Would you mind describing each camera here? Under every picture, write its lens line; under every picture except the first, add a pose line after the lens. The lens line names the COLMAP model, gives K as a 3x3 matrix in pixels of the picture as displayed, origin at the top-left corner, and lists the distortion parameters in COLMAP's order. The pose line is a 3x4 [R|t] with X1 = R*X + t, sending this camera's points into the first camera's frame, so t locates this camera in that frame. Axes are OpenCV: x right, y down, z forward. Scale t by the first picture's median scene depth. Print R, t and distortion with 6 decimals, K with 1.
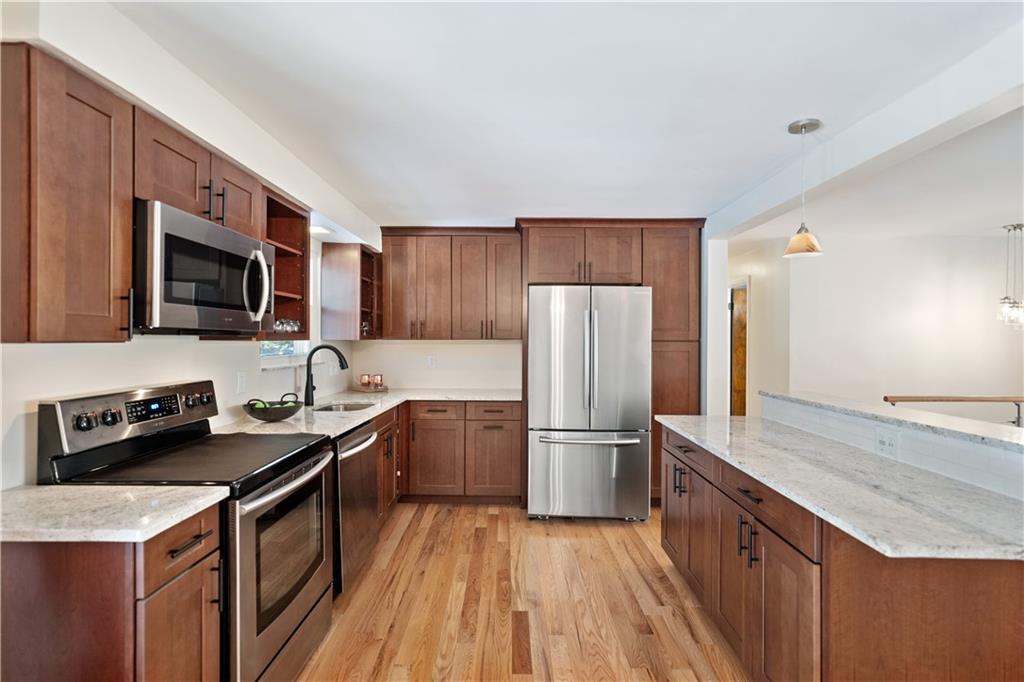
lens RADIAL K [[476.9, 0, 512.0], [0, 476.9, 341.0], [0, 0, 1]] dist [-0.000171, 0.000204]
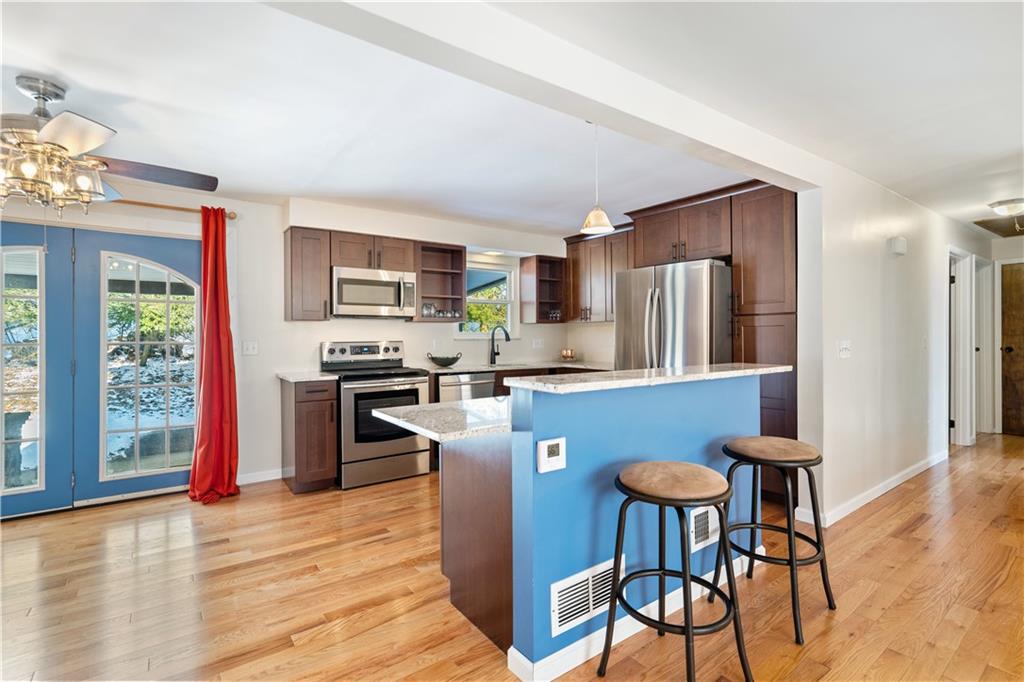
lens RADIAL K [[478.0, 0, 511.7], [0, 478.0, 336.7], [0, 0, 1]] dist [0.001139, 0.000904]
pose [[0.596773, -0.004767, -0.802396, 0.904675], [0.005116, 0.999985, -0.002136, 0.048443], [0.802394, -0.002830, 0.596788, 0.100430]]
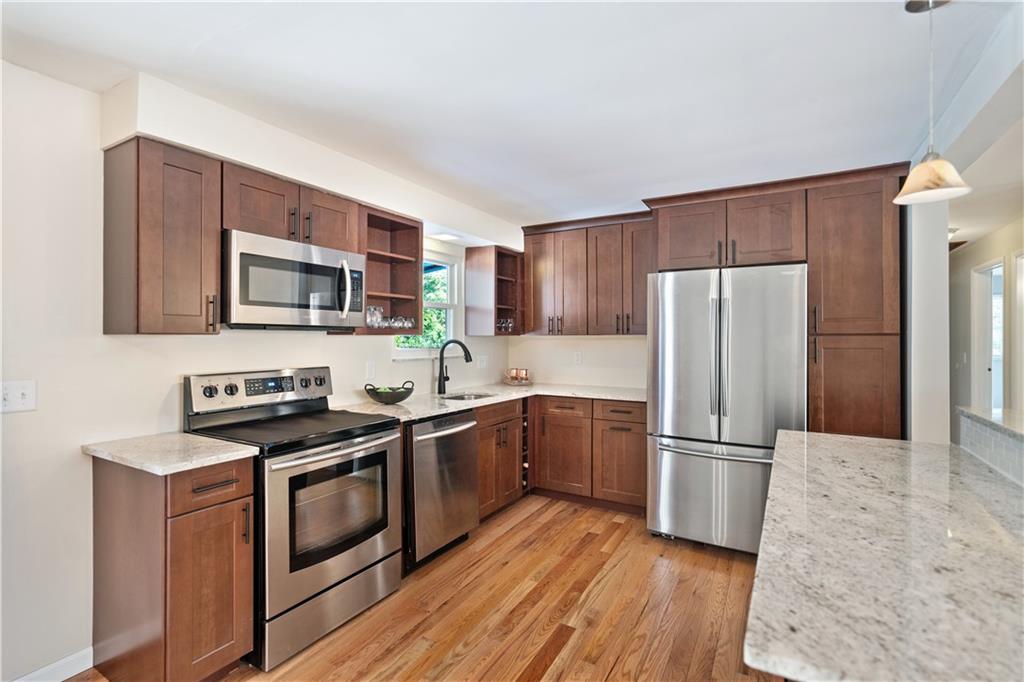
lens RADIAL K [[478.0, 0, 511.7], [0, 478.0, 336.7], [0, 0, 1]] dist [0.001139, 0.000904]
pose [[0.868836, -0.005012, -0.495075, 0.281885], [0.001684, 0.999973, -0.007168, 0.009355], [0.495097, 0.005394, 0.868821, 0.101473]]
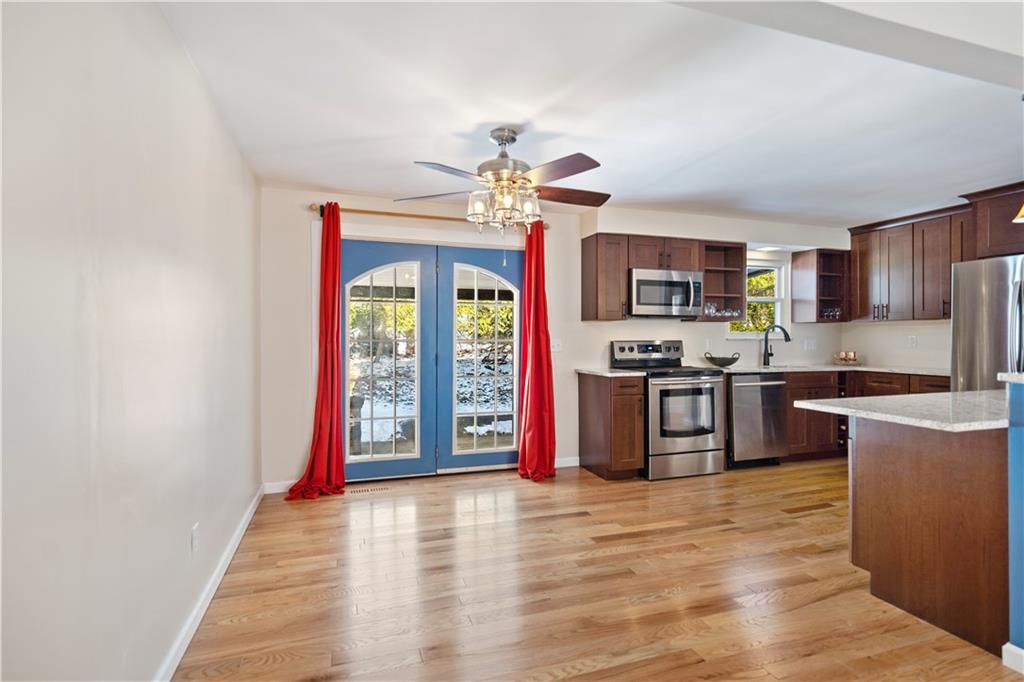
lens RADIAL K [[499.0, 0, 512.0], [0, 499.0, 341.0], [0, 0, 1]] dist [0.001914, 0.000731]
pose [[0.328844, -0.000260, -0.944384, 0.816841], [-0.000290, 1.000000, -0.000376, 0.059227], [0.944384, 0.000398, 0.328844, -0.287042]]
